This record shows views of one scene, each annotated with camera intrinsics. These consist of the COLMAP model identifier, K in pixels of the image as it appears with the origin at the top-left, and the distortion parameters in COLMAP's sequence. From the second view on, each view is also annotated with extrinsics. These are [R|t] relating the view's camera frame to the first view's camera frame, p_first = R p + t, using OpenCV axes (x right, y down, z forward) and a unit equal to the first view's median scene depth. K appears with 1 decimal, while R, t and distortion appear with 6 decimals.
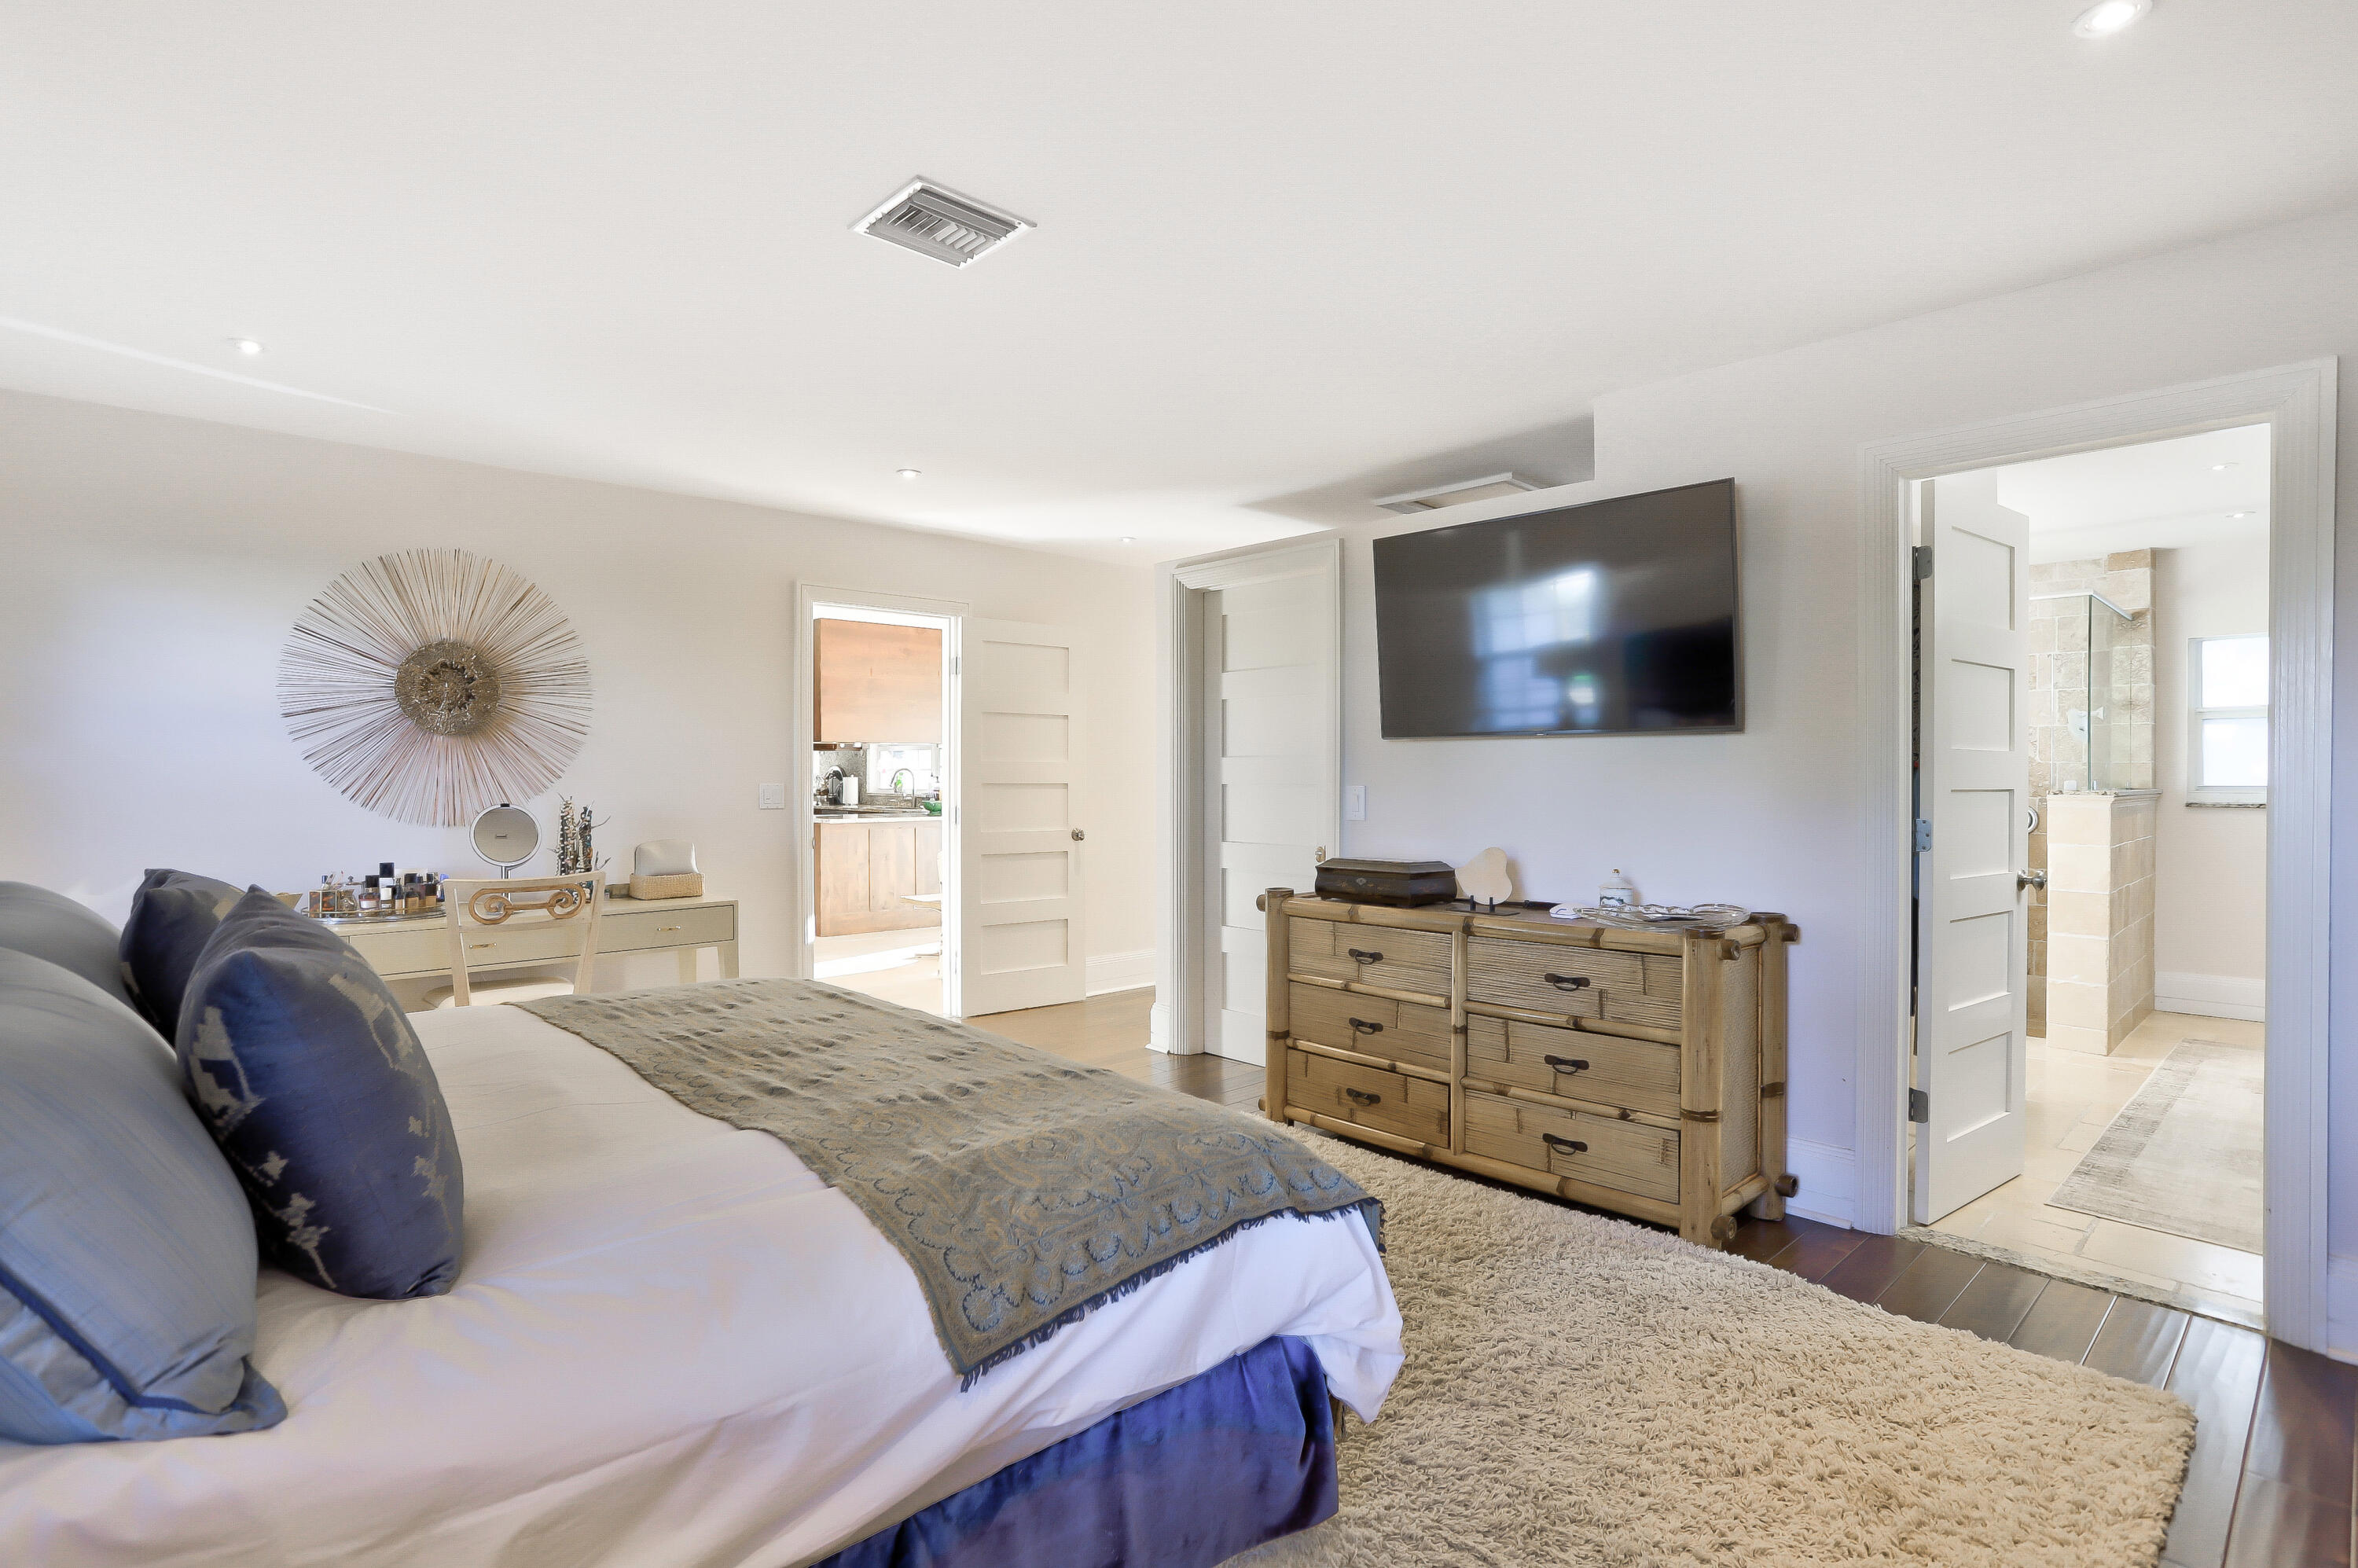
lens RADIAL K [[1134.0, 0, 1179.0], [0, 1134.0, 784.0], [0, 0, 1]] dist [0.003682, 0.001026]
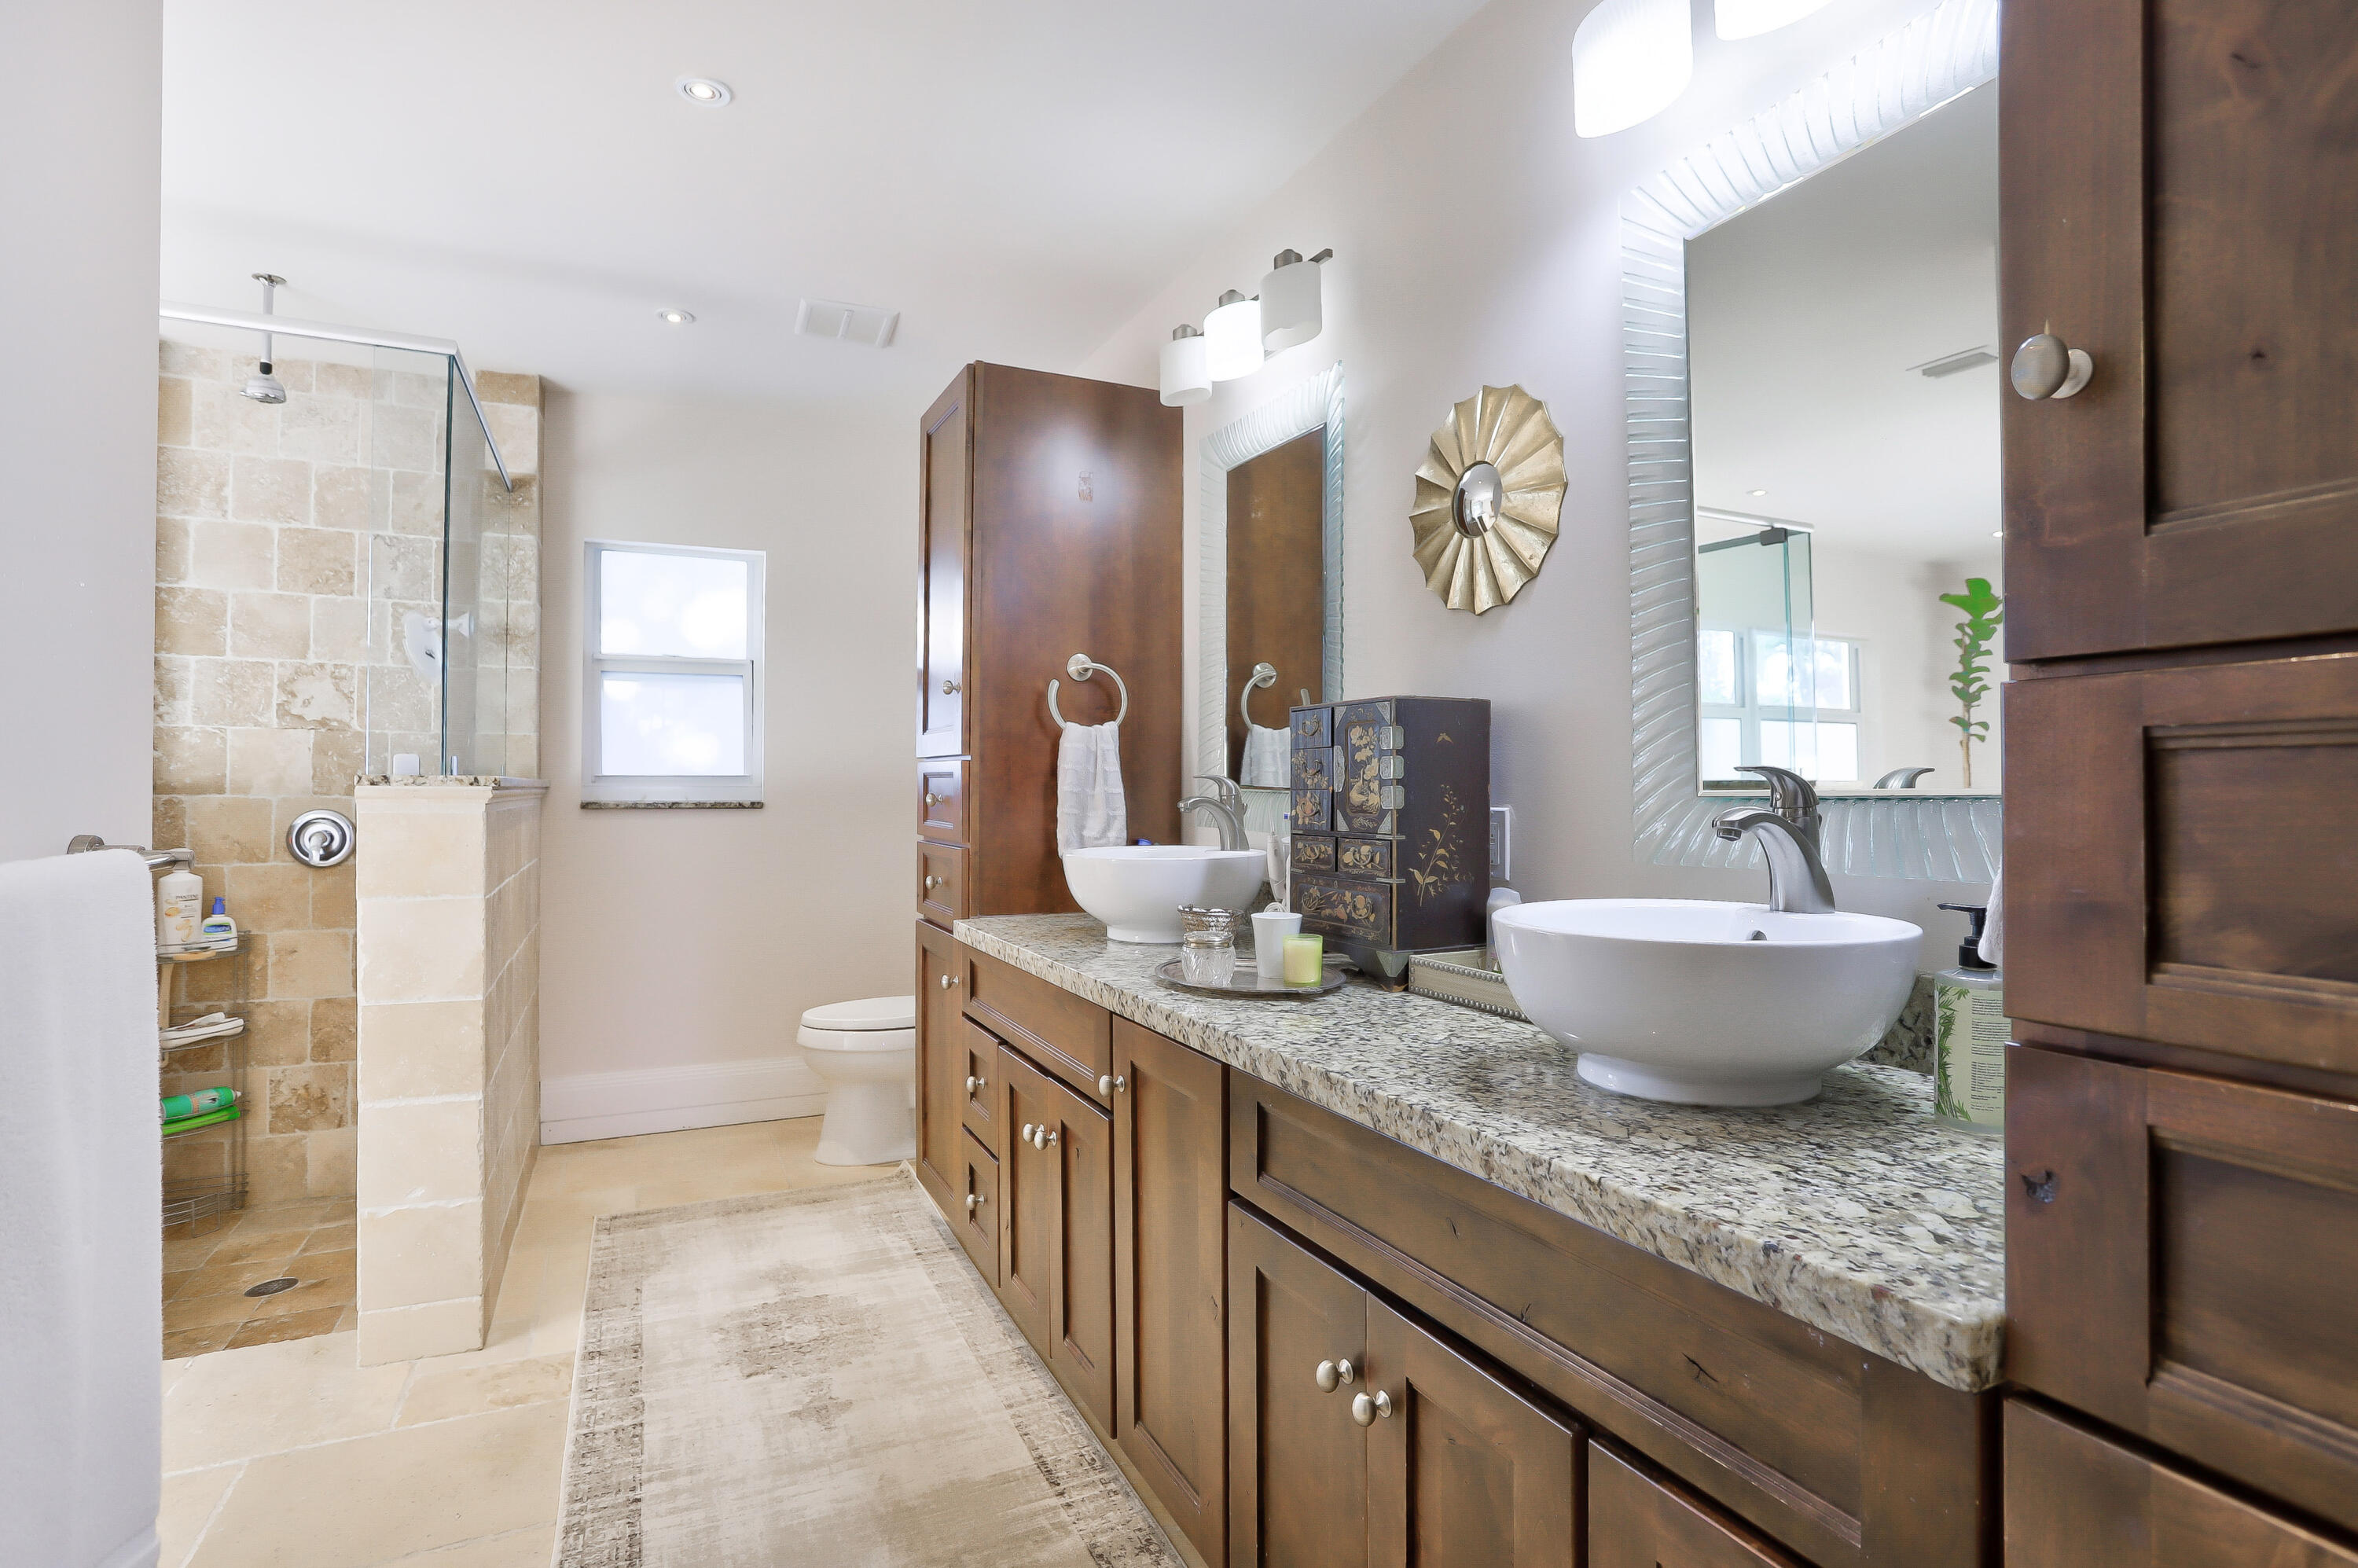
lens RADIAL K [[1192.3, 0, 1179.0], [0, 1192.3, 784.0], [0, 0, 1]] dist [-0.044220, 0.000493]
pose [[0.328814, 0.003273, 0.944389, 0.384268], [-0.001134, 0.999995, -0.003071, 0.008213], [-0.944394, -0.000061, 0.328816, 0.480007]]
